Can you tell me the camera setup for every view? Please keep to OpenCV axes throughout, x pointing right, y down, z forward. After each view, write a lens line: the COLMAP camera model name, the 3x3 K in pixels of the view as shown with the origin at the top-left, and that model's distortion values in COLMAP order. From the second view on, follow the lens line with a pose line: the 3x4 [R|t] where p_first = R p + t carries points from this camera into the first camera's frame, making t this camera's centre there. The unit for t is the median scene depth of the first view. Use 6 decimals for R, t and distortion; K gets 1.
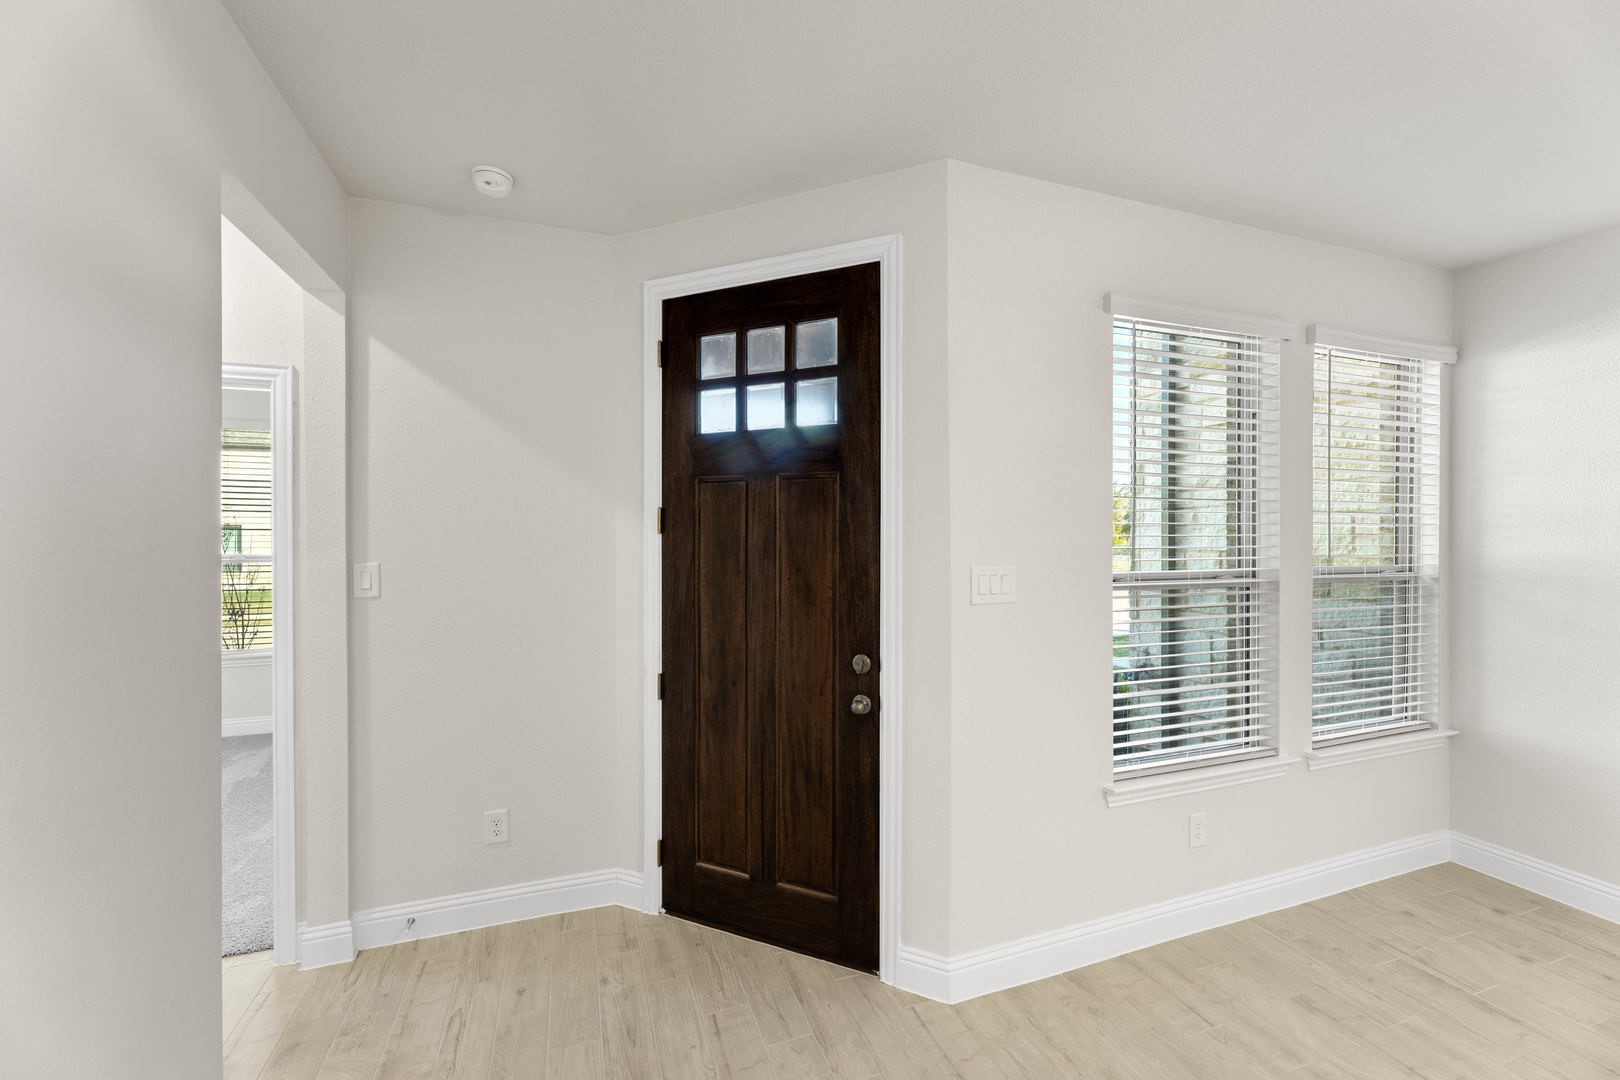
lens RADIAL K [[658.7, 0, 808.1], [0, 658.7, 536.8], [0, 0, 1]] dist [0.000865, 0.000005]
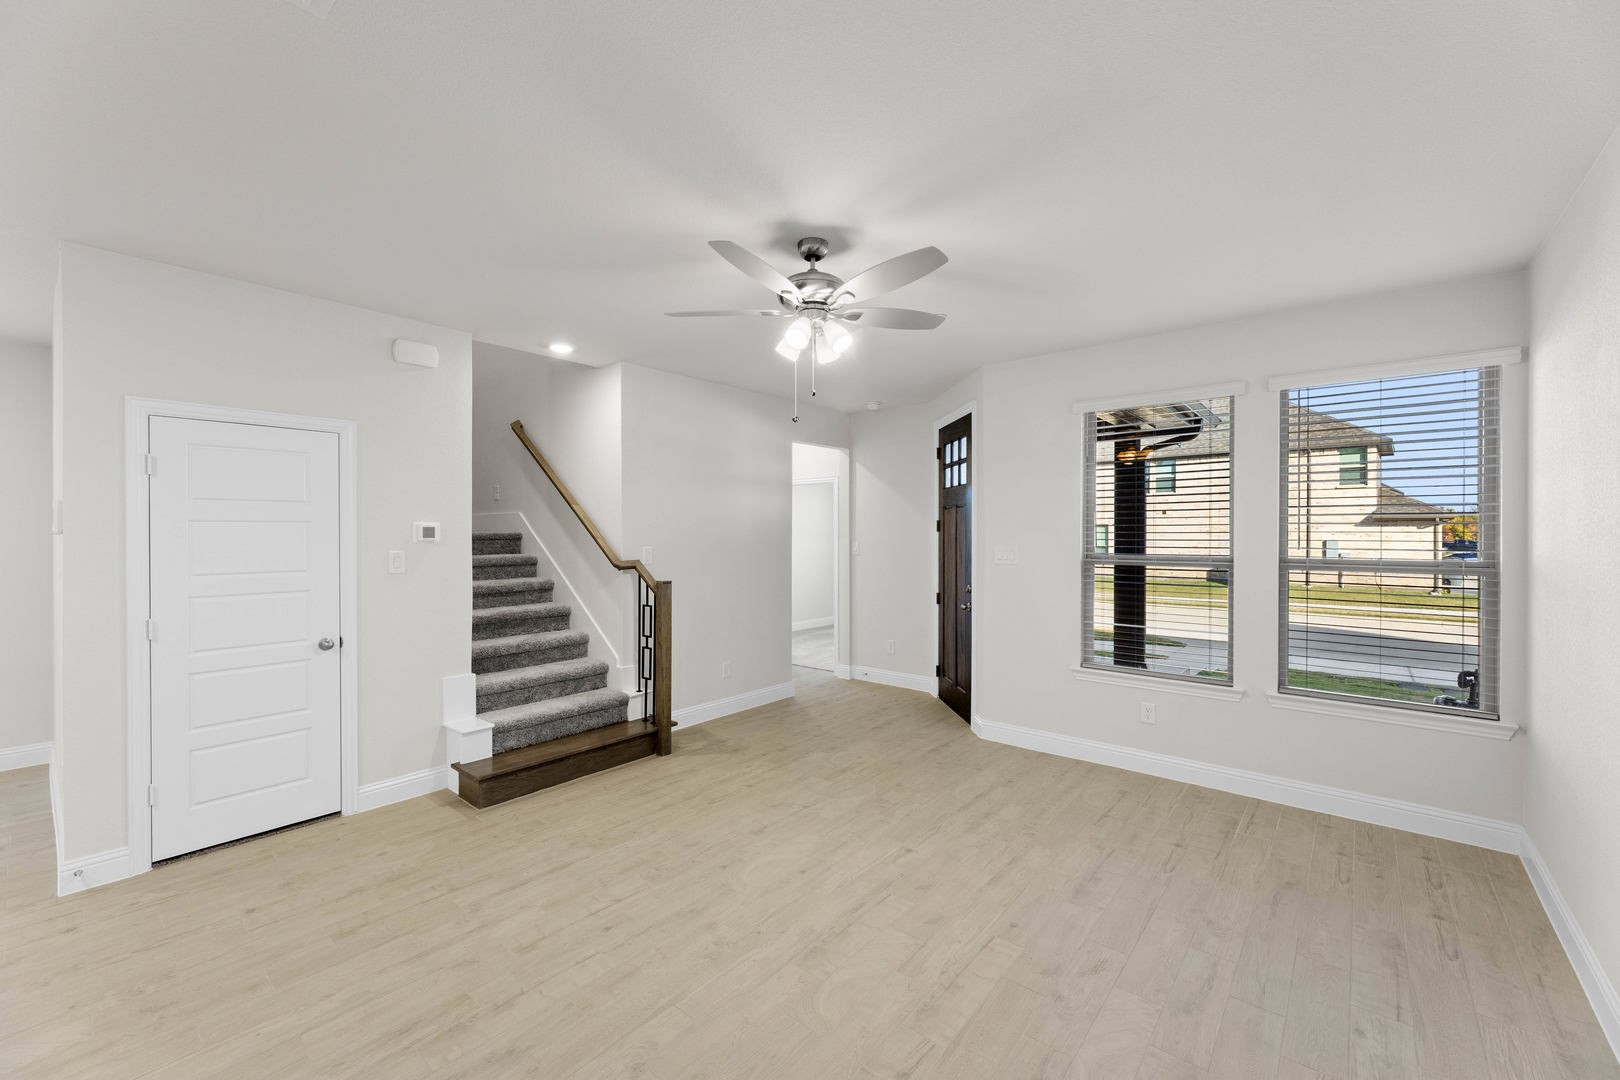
lens RADIAL K [[658.7, 0, 808.1], [0, 658.7, 536.8], [0, 0, 1]] dist [0.000865, 0.000005]
pose [[0.496676, 0.006126, -0.867914, 1.682323], [-0.004850, 0.999979, 0.004282, 0.004483], [0.867922, 0.002082, 0.496695, -0.578158]]
